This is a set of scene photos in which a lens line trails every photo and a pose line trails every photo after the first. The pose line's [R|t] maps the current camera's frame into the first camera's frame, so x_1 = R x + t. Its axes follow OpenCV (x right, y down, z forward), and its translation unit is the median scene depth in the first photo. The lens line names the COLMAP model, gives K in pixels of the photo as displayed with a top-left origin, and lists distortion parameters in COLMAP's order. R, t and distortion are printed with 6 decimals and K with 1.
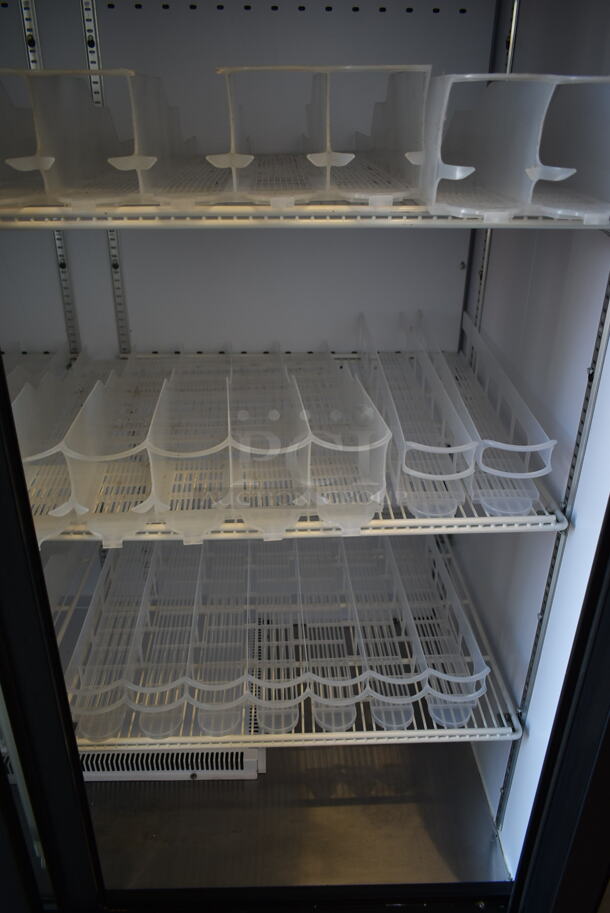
lens RADIAL K [[702.9, 0, 307.1], [0, 702.9, 459.4], [0, 0, 1]] dist [-0.023143, 0.007185]
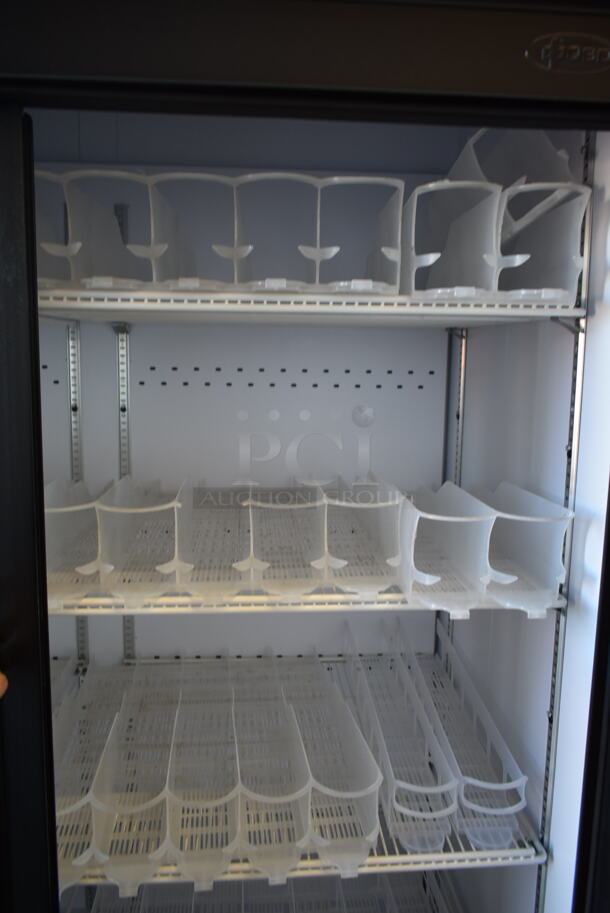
lens RADIAL K [[702.9, 0, 304.3], [0, 702.9, 454.5], [0, 0, 1]] dist [-0.023143, 0.007185]
pose [[0.999421, 0.000369, 0.034020, -0.042189], [0.010782, 0.944957, -0.327016, -0.150138], [-0.032268, 0.327194, 0.944406, -0.218053]]
